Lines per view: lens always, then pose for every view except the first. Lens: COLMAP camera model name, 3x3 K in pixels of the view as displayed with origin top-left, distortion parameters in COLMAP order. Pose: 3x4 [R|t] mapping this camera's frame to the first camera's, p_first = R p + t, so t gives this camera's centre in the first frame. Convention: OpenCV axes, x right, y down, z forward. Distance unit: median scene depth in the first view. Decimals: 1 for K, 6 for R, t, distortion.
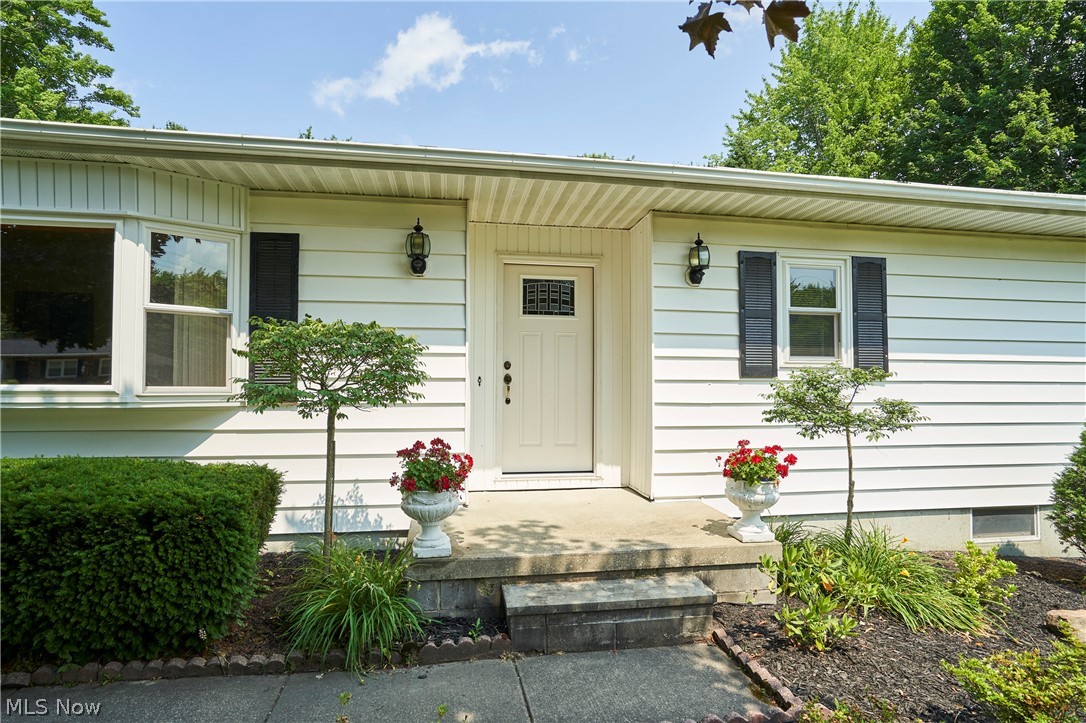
lens RADIAL K [[541.2, 0, 543.0], [0, 541.2, 361.5], [0, 0, 1]] dist [-0.000421, 0.000361]
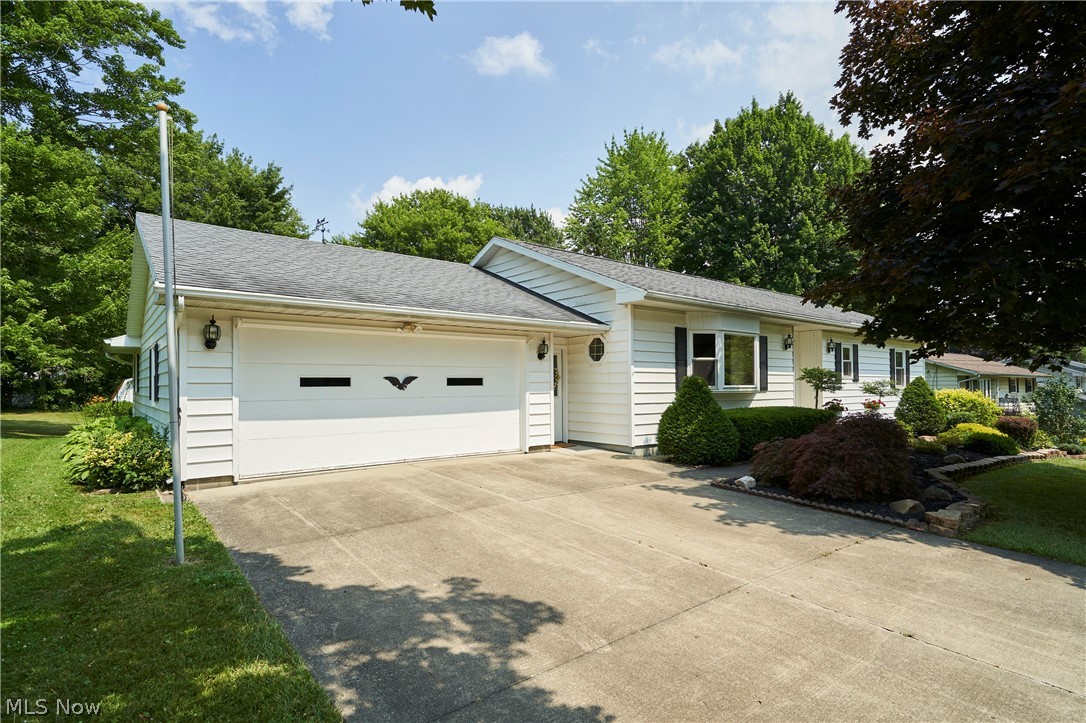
lens RADIAL K [[533.3, 0, 543.0], [0, 533.3, 361.5], [0, 0, 1]] dist [-0.002776, 0.000765]
pose [[0.884749, 0.011674, 0.465922, -2.471280], [-0.001366, 0.999747, -0.022456, -0.016628], [-0.466066, 0.019231, 0.884541, -0.928824]]
